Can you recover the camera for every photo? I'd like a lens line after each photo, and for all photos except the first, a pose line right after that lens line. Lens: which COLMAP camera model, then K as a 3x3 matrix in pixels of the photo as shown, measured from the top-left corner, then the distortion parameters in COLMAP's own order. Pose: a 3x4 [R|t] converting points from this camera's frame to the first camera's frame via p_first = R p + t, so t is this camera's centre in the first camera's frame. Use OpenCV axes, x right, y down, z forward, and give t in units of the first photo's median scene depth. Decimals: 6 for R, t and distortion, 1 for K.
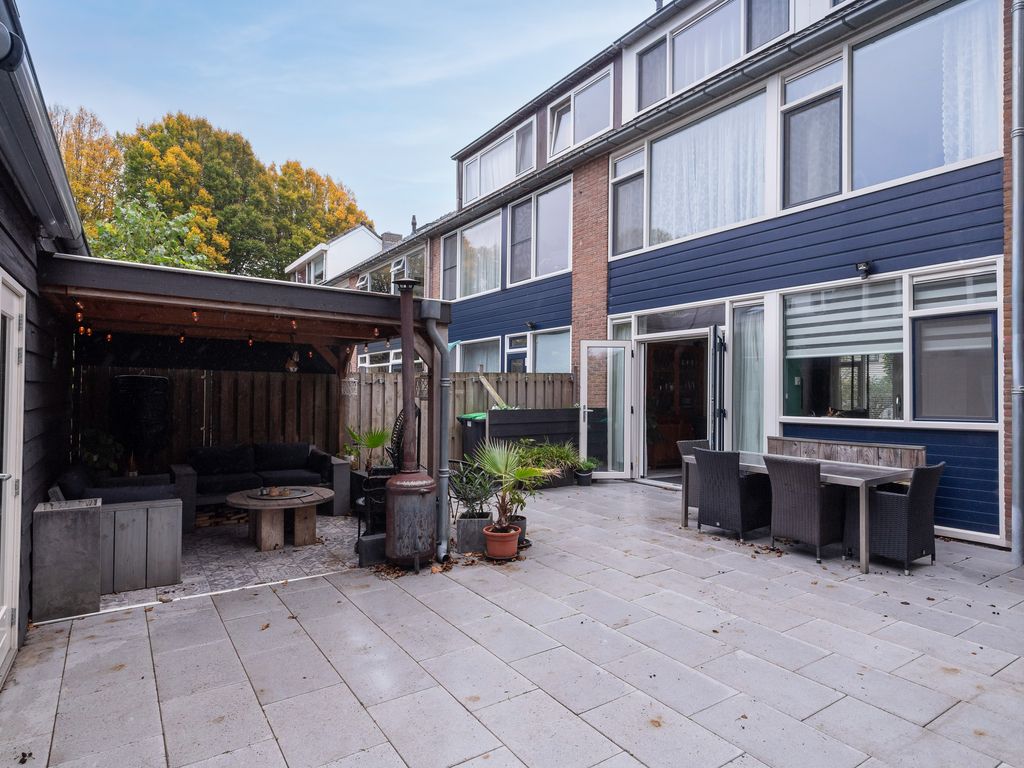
lens RADIAL K [[588.5, 0, 512.0], [0, 588.5, 384.0], [0, 0, 1]] dist [0.012646, -0.000396]
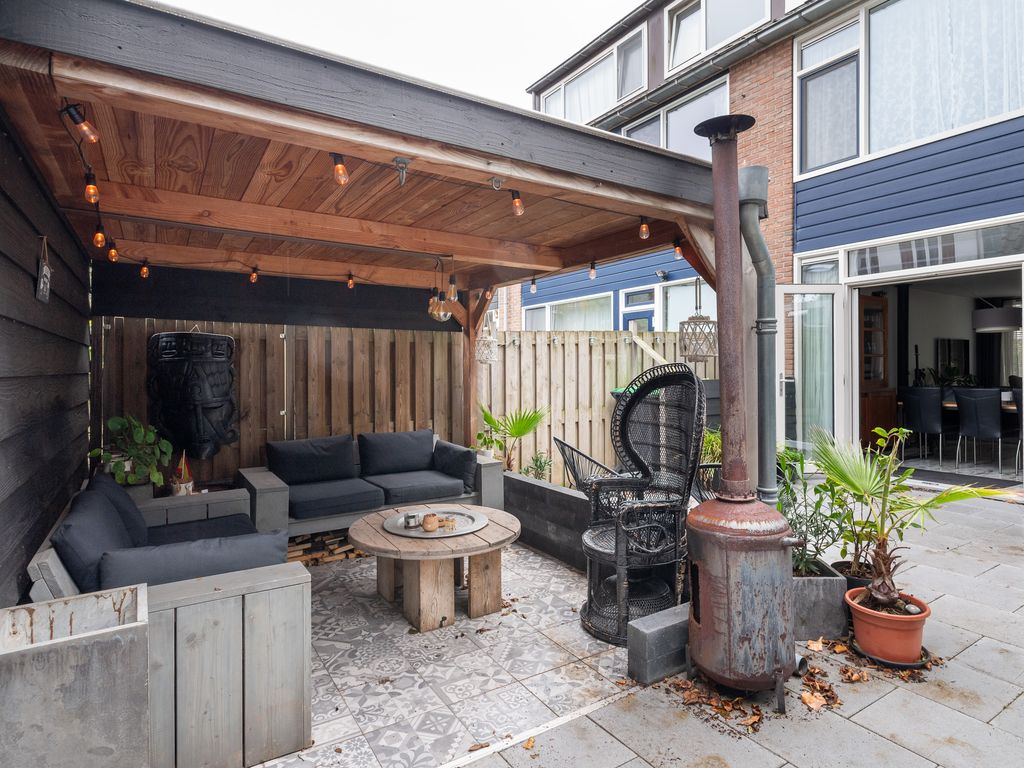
lens RADIAL K [[581.3, 0, 517.1], [0, 581.3, 364.3], [0, 0, 1]] dist [0.008538, -0.000660]
pose [[0.999738, -0.013256, -0.018654, -0.313561], [0.013411, 0.999876, 0.008209, 0.023414], [0.018543, -0.008457, 0.999792, 0.440493]]
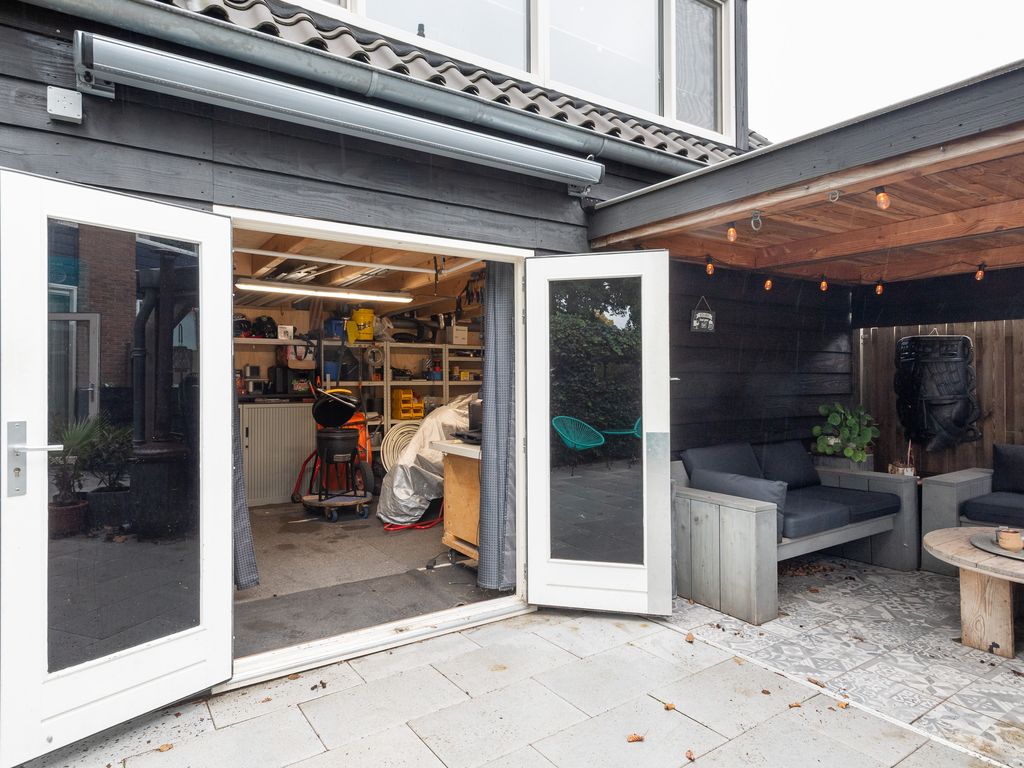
lens RADIAL K [[604.6, 0, 512.0], [0, 604.6, 384.0], [0, 0, 1]] dist [0.023742, -0.001697]
pose [[0.018917, -0.004452, -0.999811, 0.118769], [0.020472, 0.999782, -0.004064, 0.043492], [0.999611, -0.020391, 0.019004, 0.581088]]
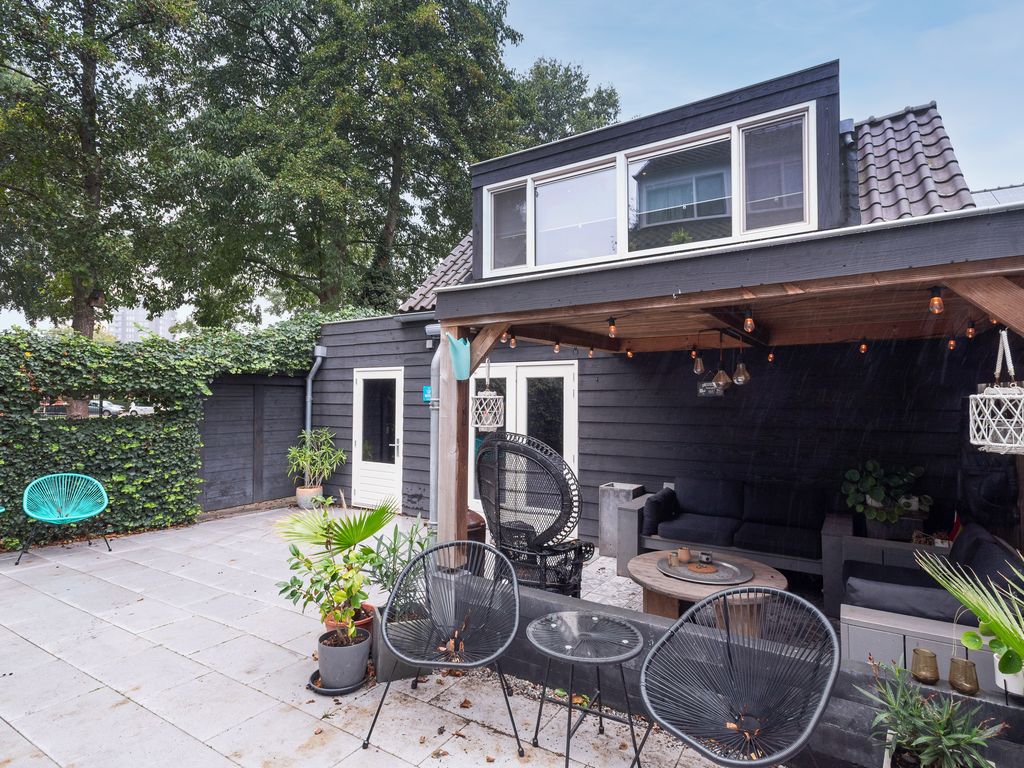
lens RADIAL K [[526.9, 0, 512.0], [0, 526.9, 384.0], [0, 0, 1]] dist [0.002869, 0.000310]
pose [[-0.900057, -0.028809, -0.434818, 0.084909], [-0.008547, 0.998787, -0.048482, 0.004807], [0.435688, -0.039920, -0.899212, 1.545943]]
